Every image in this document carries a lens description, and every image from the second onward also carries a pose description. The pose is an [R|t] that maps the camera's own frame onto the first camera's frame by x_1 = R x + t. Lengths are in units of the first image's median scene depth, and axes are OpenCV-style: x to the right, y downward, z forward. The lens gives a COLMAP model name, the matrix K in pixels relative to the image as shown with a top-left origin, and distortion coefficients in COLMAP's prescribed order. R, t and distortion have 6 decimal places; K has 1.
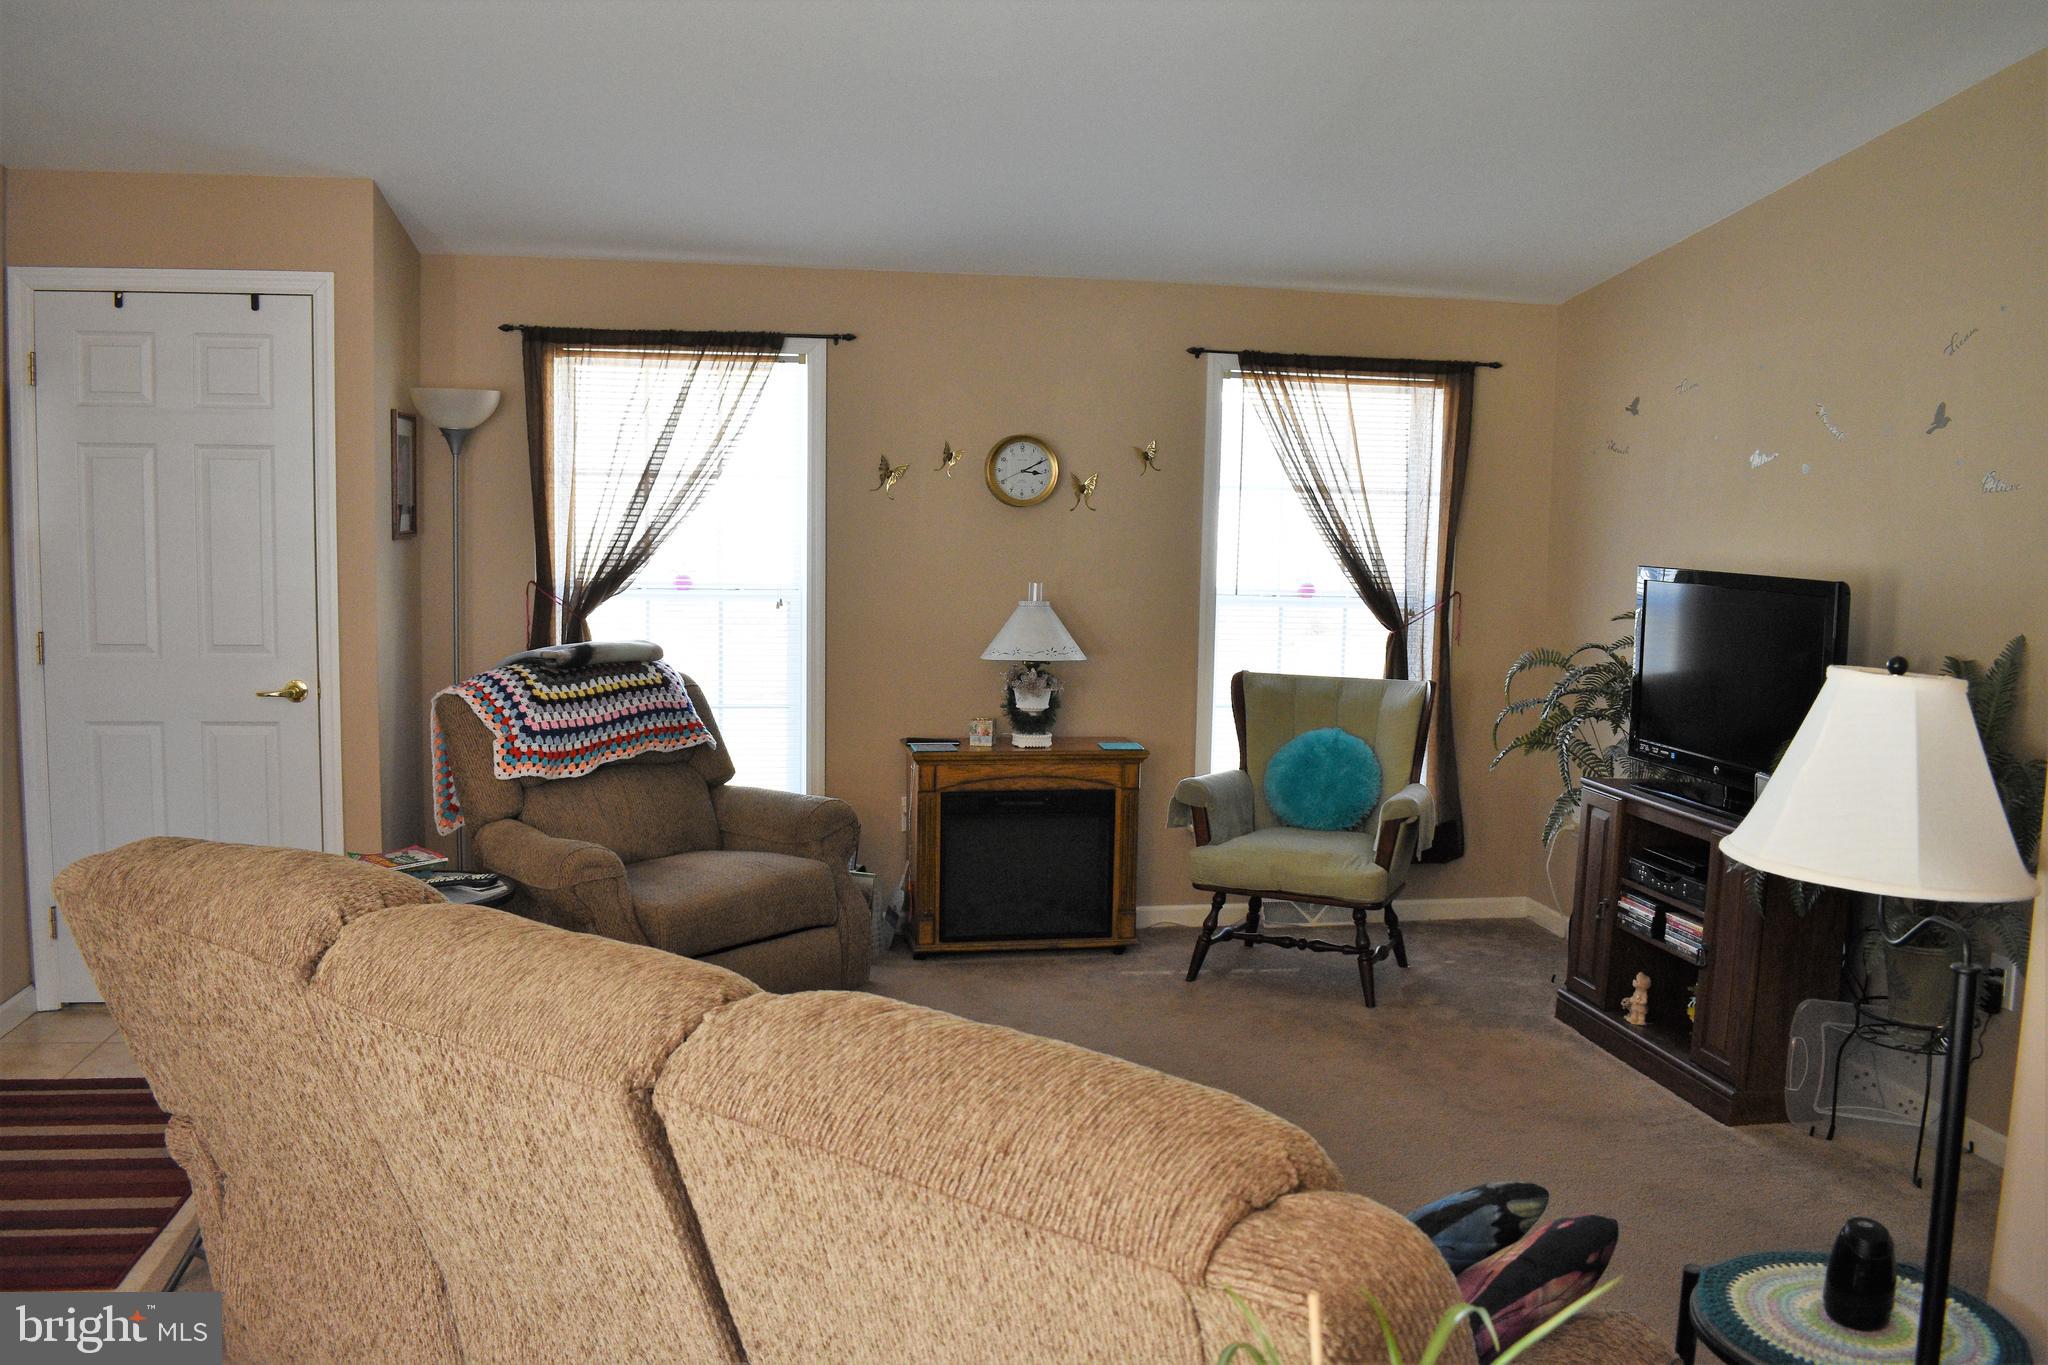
lens RADIAL K [[1616.1, 0, 1010.7], [0, 1616.1, 683.6], [0, 0, 1]] dist [-0.088247, 0.013982]
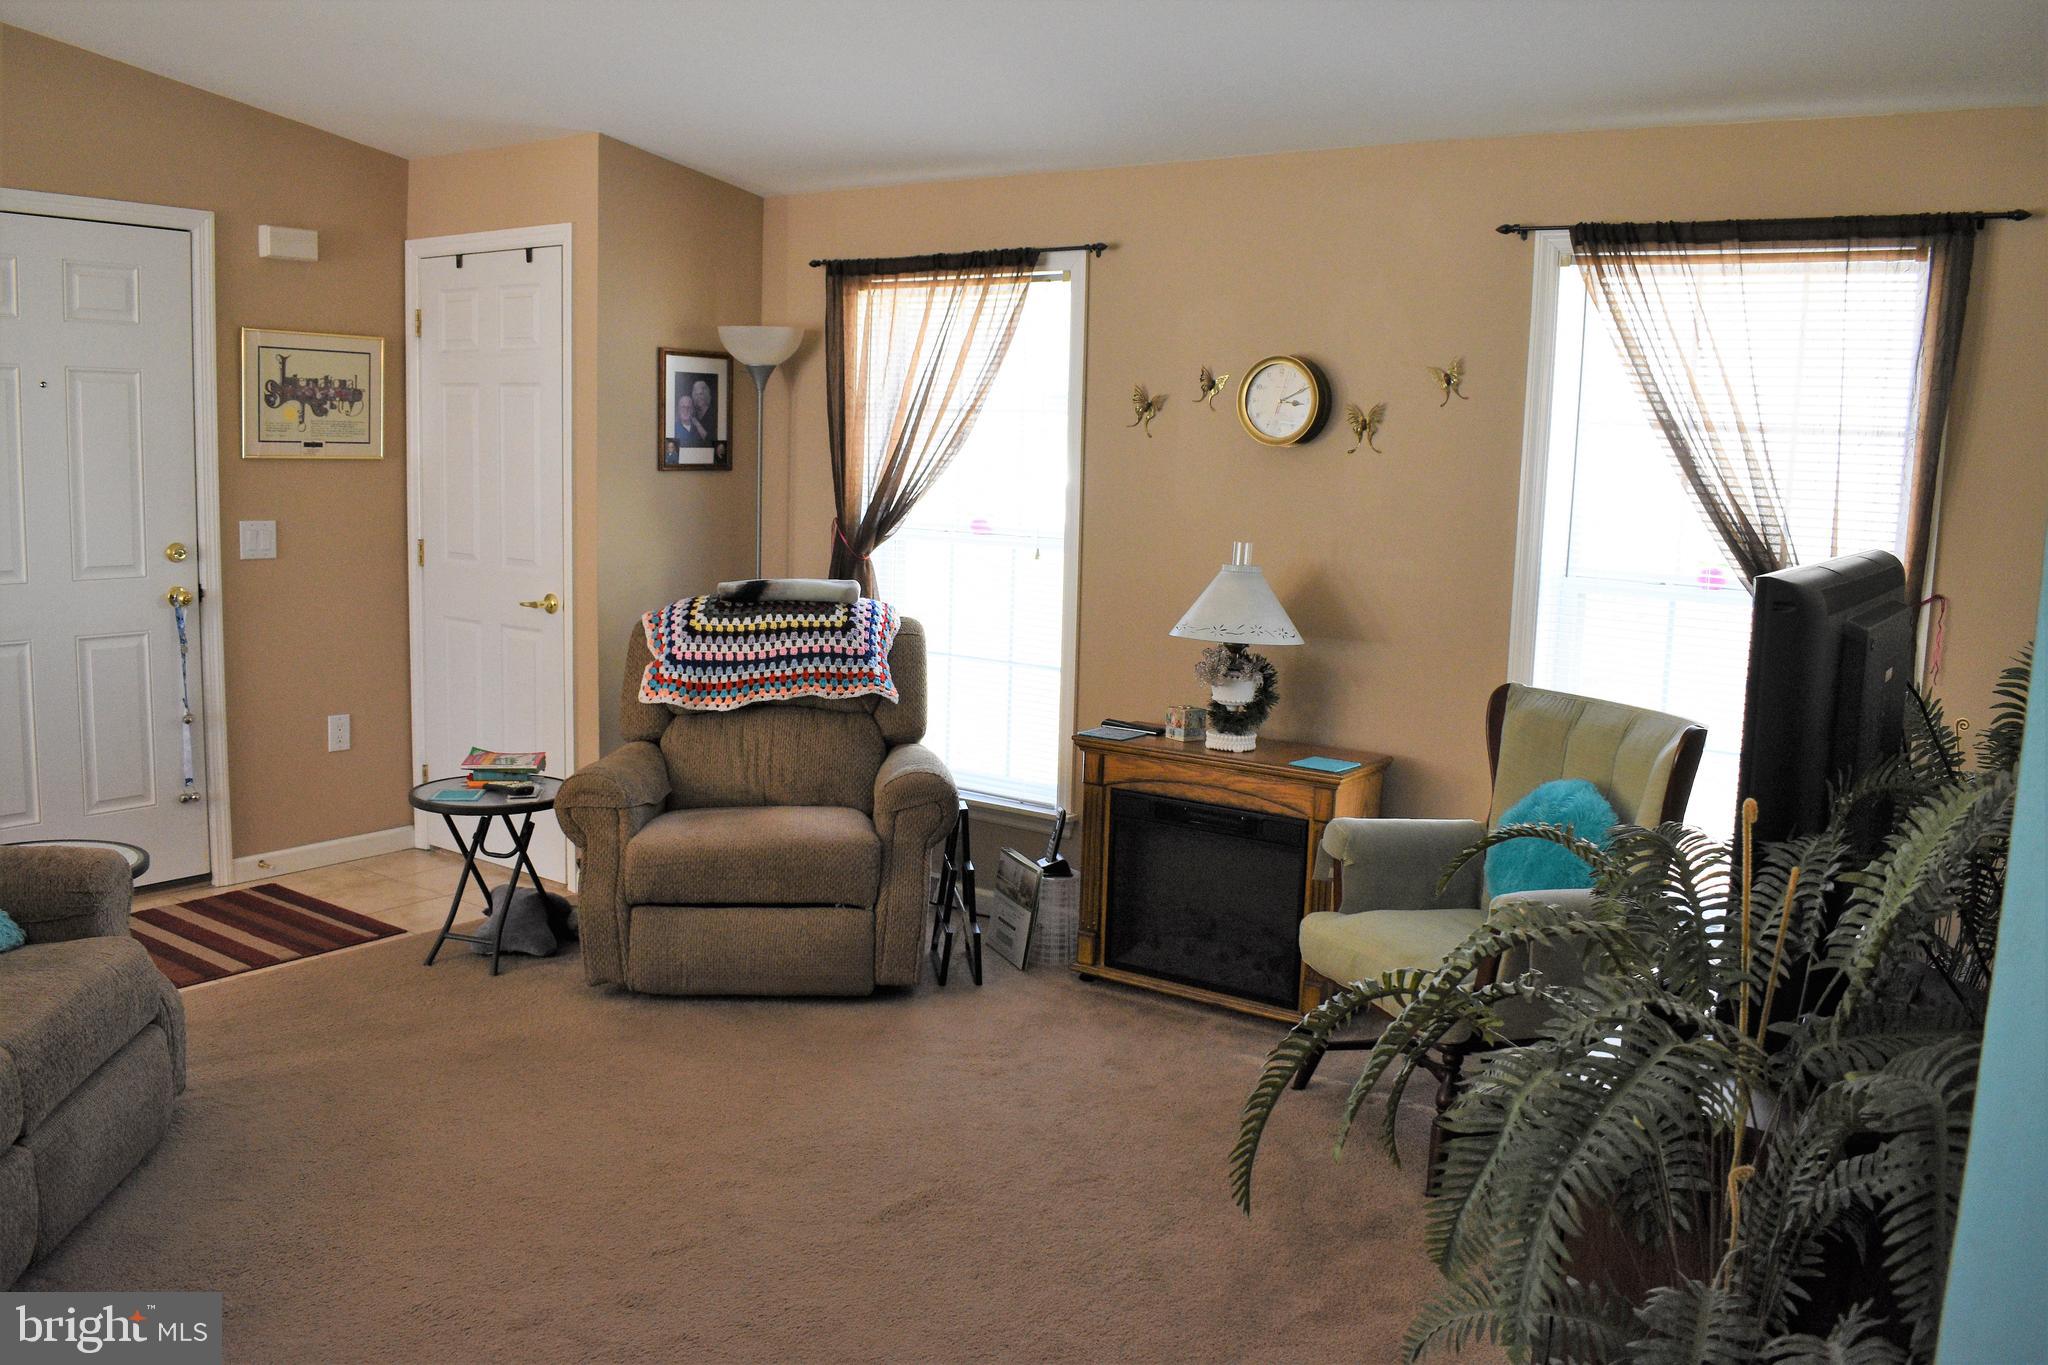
lens RADIAL K [[1616.1, 0, 1021.9], [0, 1616.1, 681.5], [0, 0, 1]] dist [-0.088247, 0.013982]
pose [[0.708633, 0.104615, -0.697778, 0.503368], [-0.091321, 0.994228, 0.056320, -0.030150], [0.699642, 0.023812, 0.714097, 0.374081]]
